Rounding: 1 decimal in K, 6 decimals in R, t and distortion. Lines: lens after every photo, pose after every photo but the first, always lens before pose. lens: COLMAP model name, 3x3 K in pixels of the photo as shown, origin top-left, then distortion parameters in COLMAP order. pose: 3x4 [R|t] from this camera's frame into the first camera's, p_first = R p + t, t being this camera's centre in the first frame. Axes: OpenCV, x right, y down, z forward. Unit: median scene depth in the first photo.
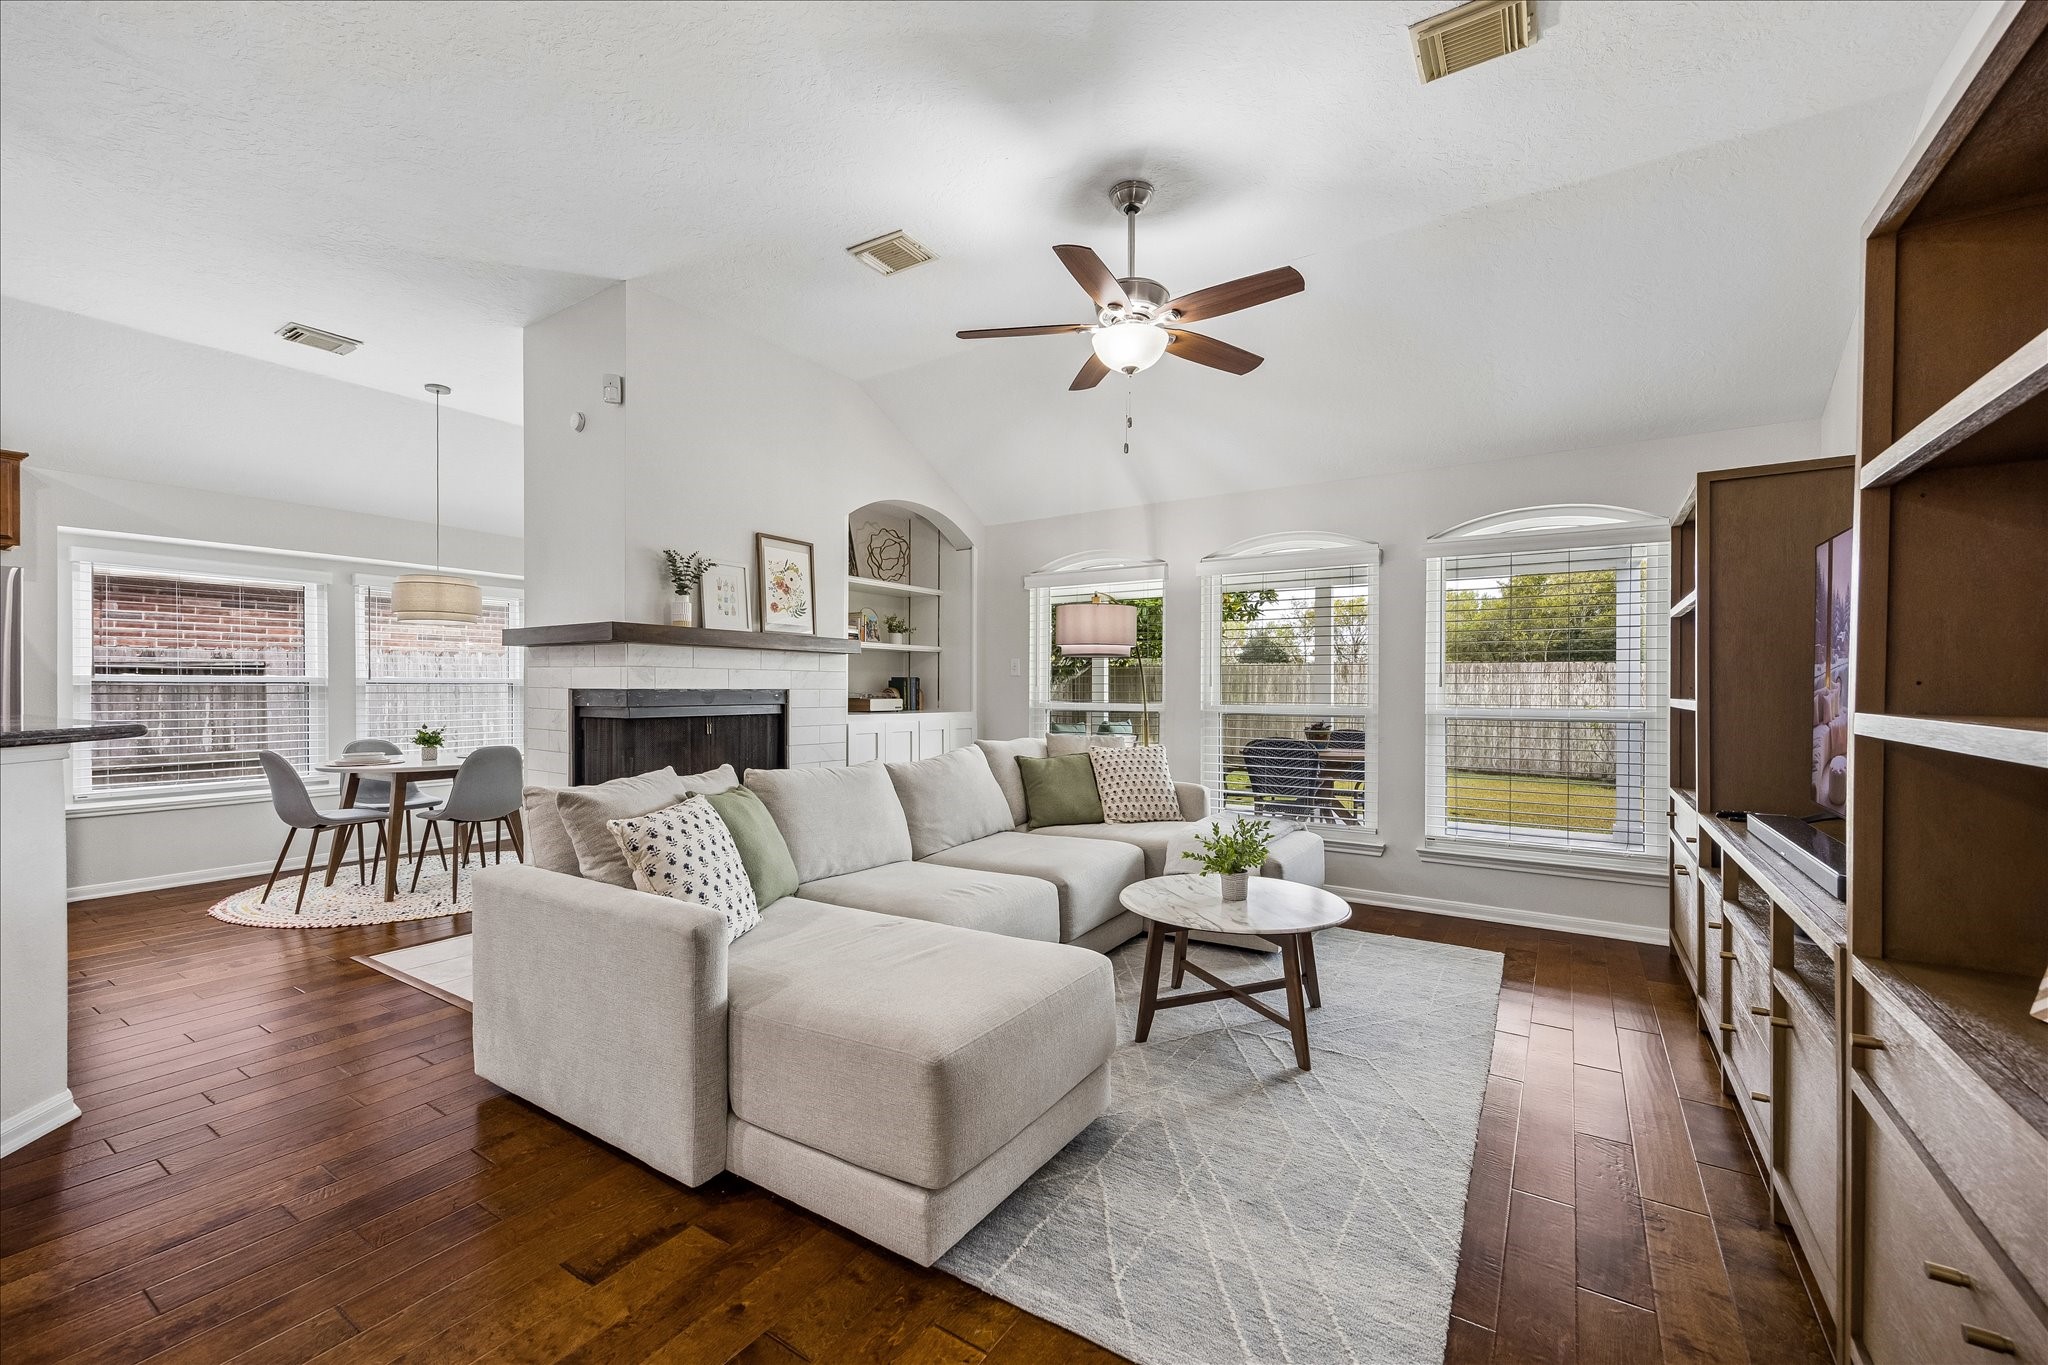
lens RADIAL K [[826.8, 0, 1038.4], [0, 826.8, 683.1], [0, 0, 1]] dist [0.000248, 0.000196]
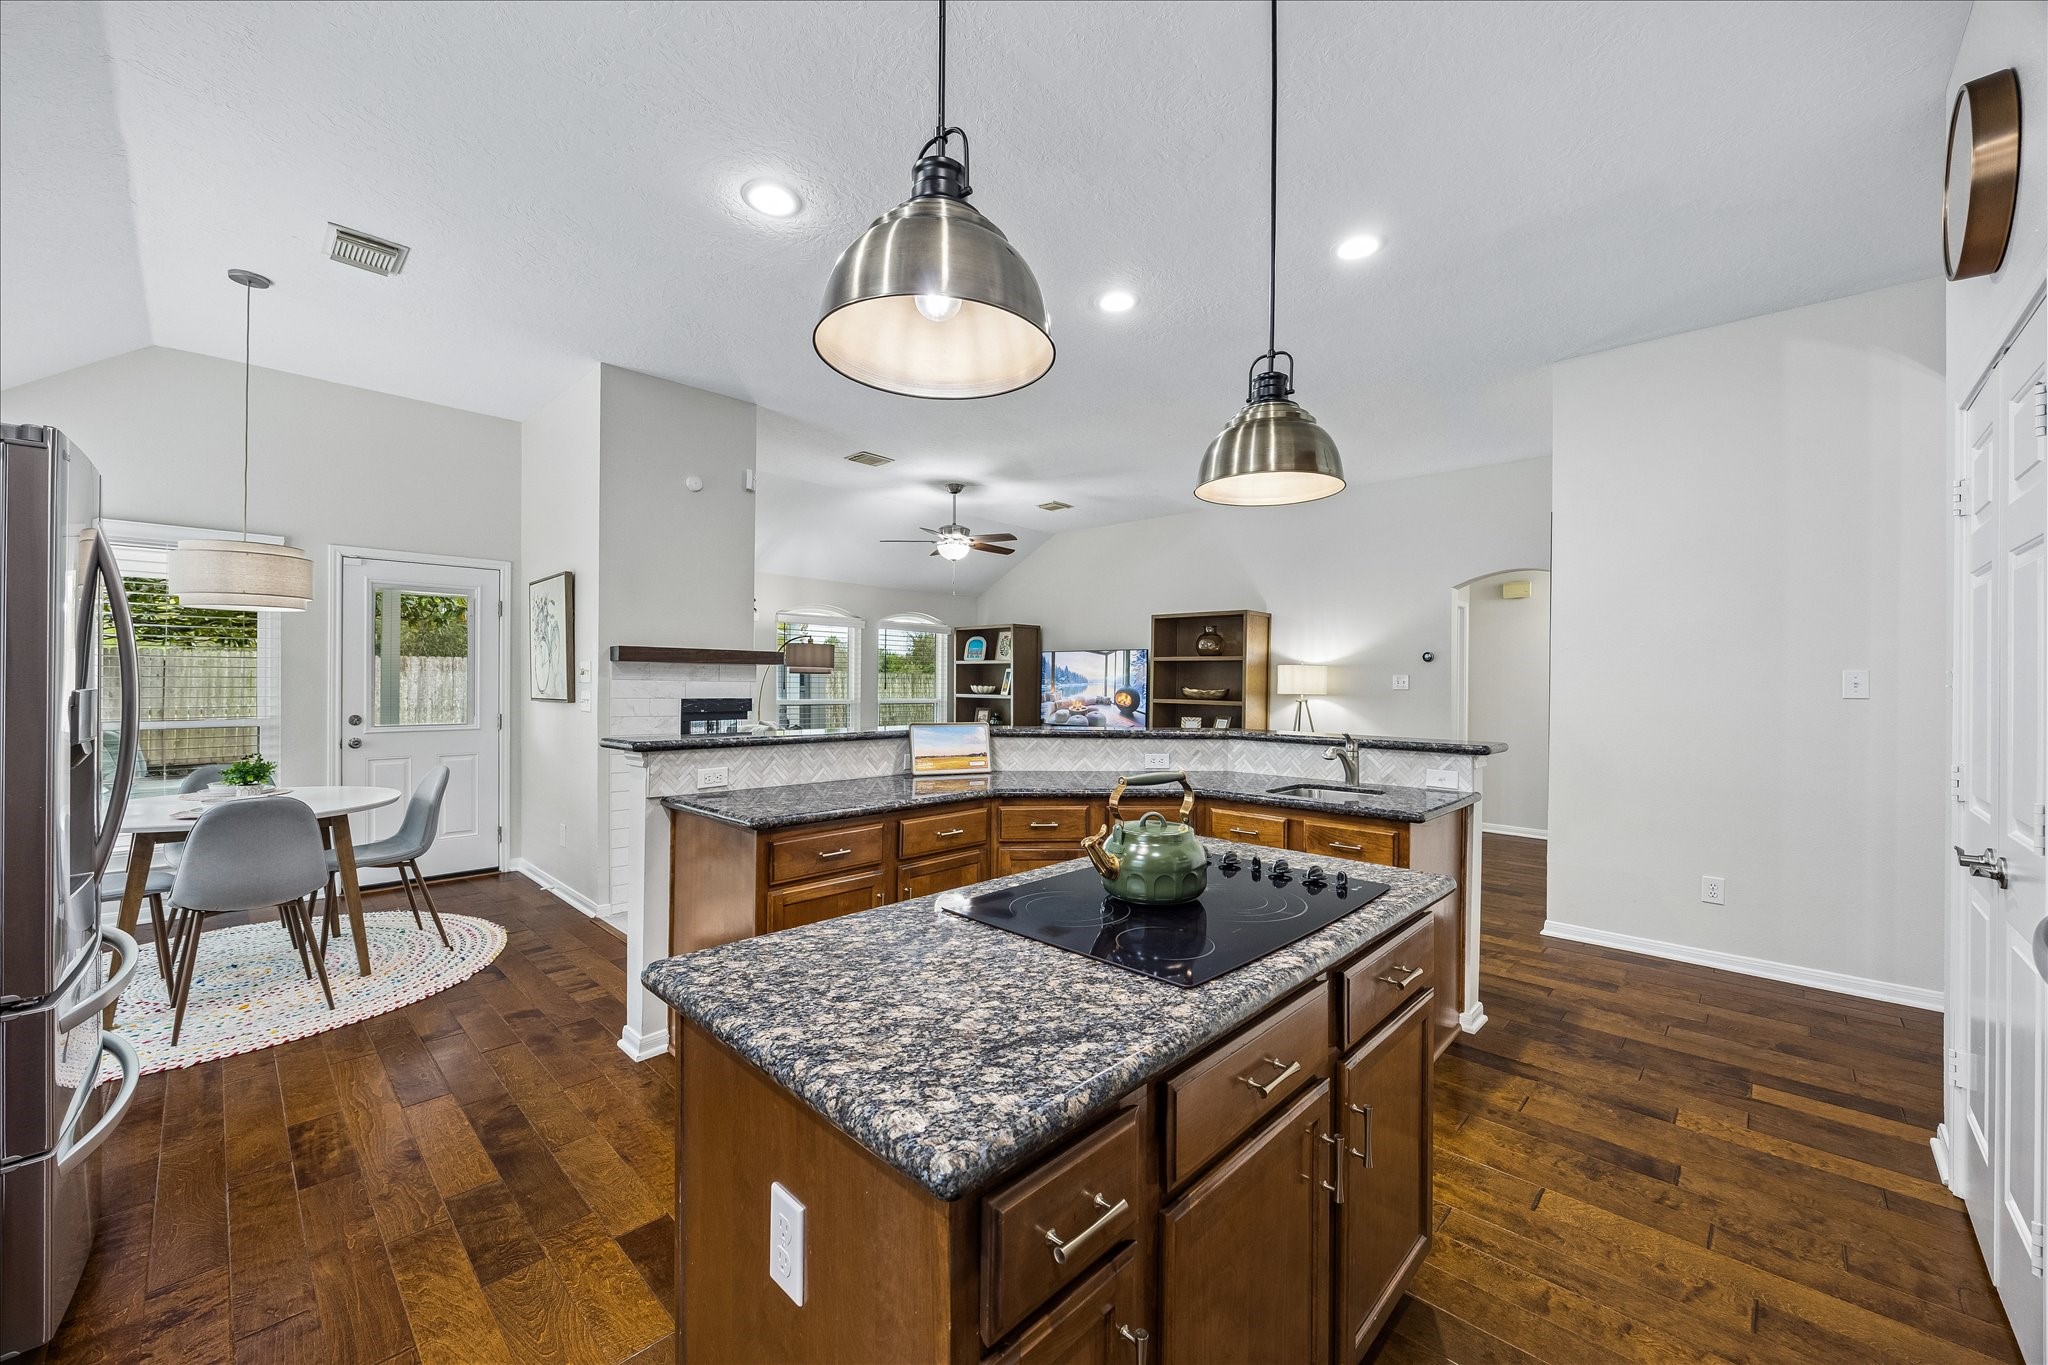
lens RADIAL K [[779.6, 0, 1016.8], [0, 779.6, 682.3], [0, 0, 1]] dist [-0.003023, -0.000033]
pose [[0.194886, 0.001444, 0.980825, -1.243375], [-0.014787, 0.999890, 0.001467, -0.020930], [-0.980714, -0.014790, 0.194886, 0.229366]]
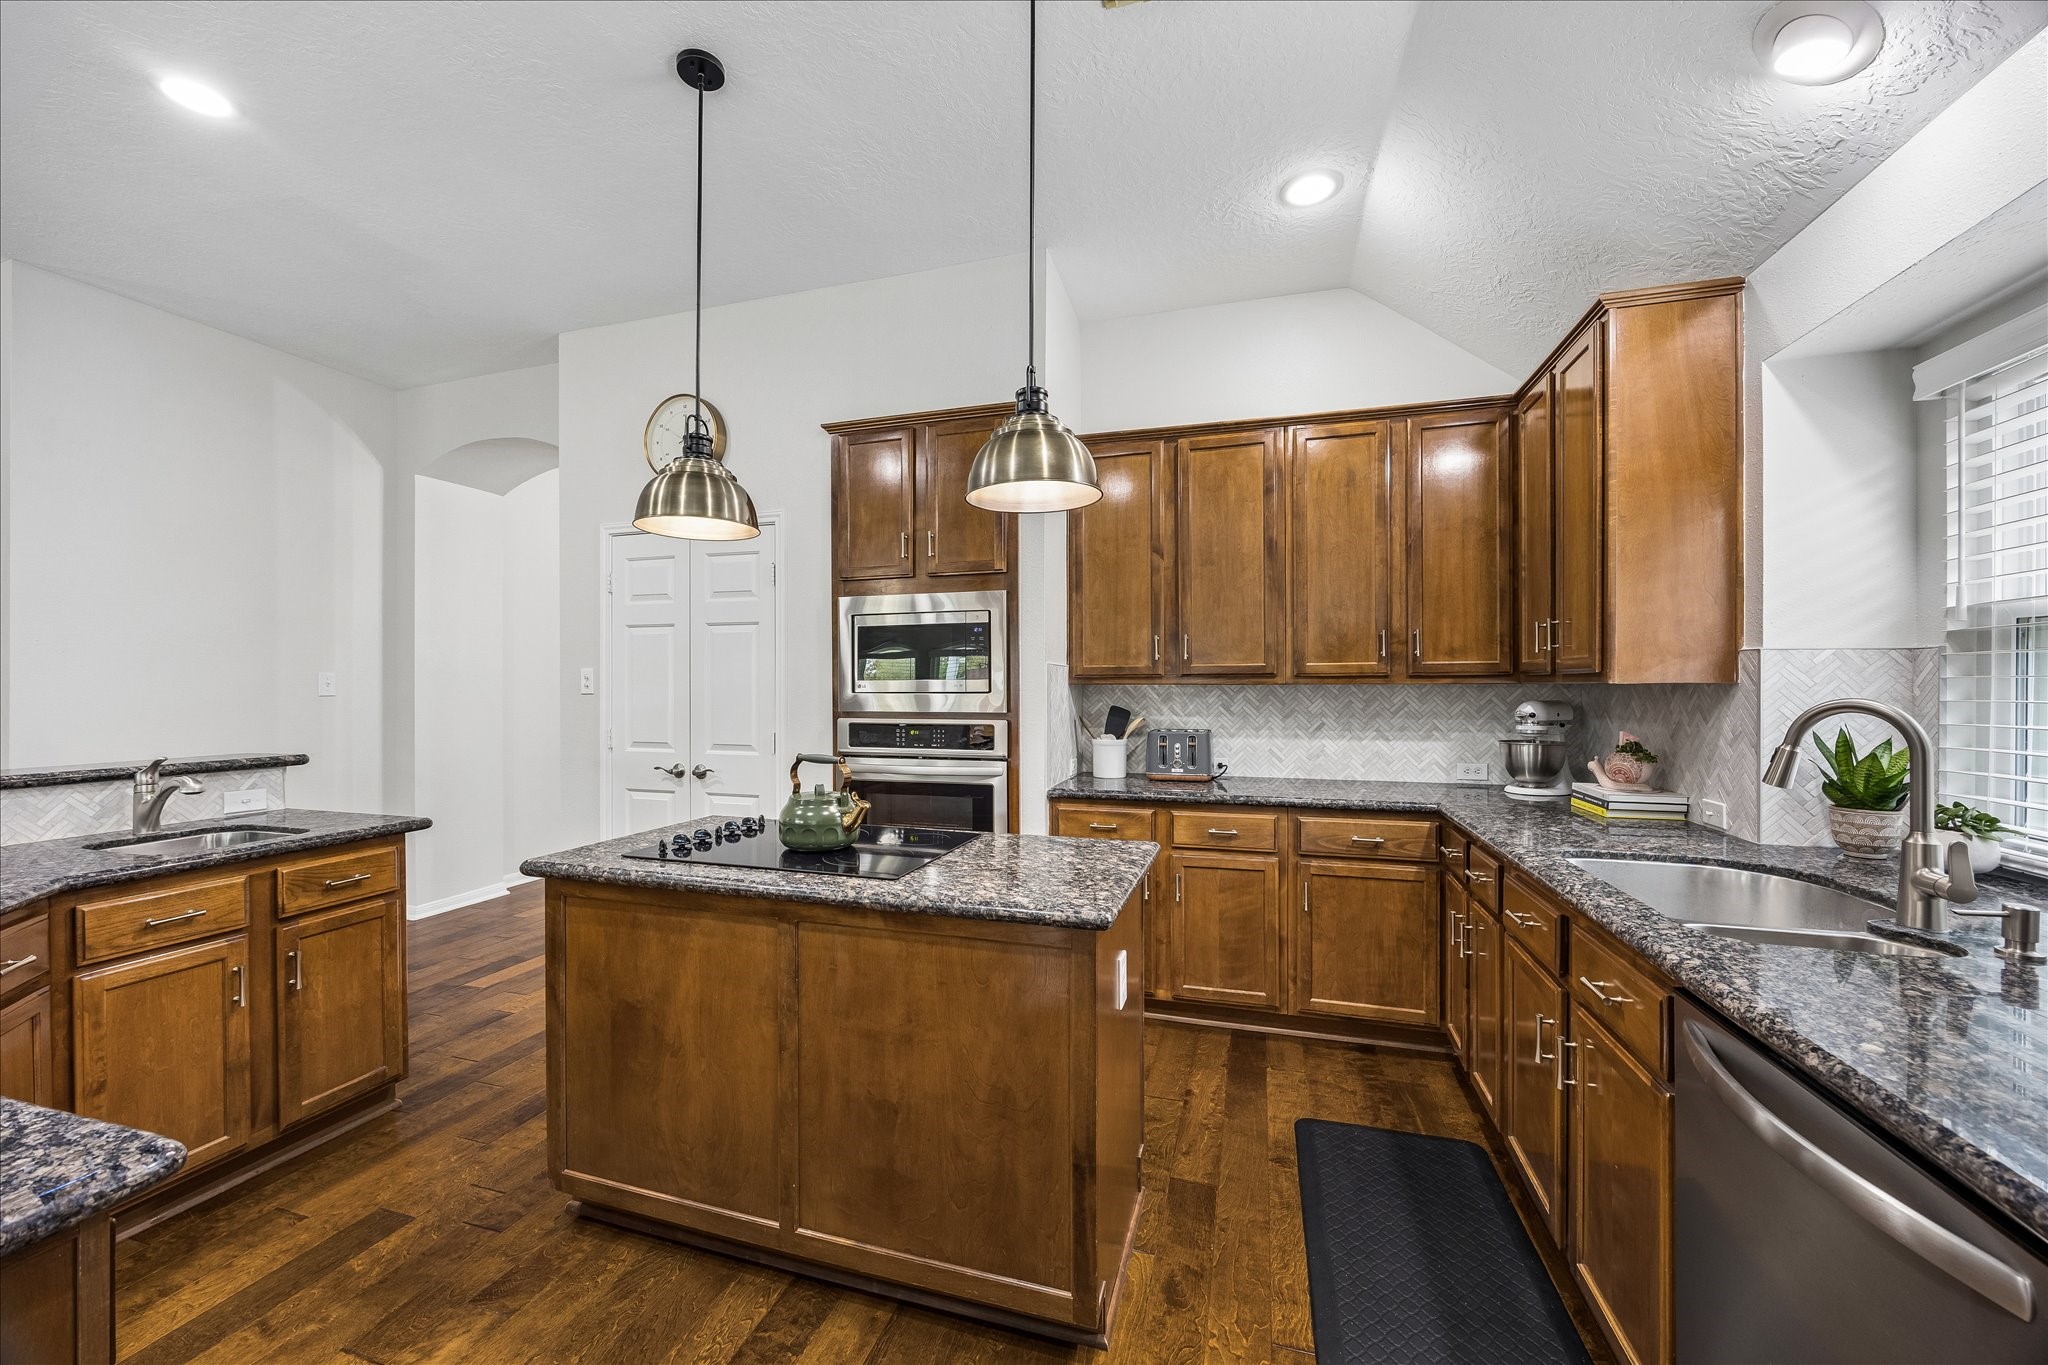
lens RADIAL K [[771.5, 0, 1026.9], [0, 771.5, 688.9], [0, 0, 1]] dist [0.000378, 0.000069]
pose [[-0.962110, 0.004007, -0.272631, -0.939850], [0.004491, 0.999989, -0.001153, -0.019897], [0.272624, -0.002334, -0.962118, 0.640046]]
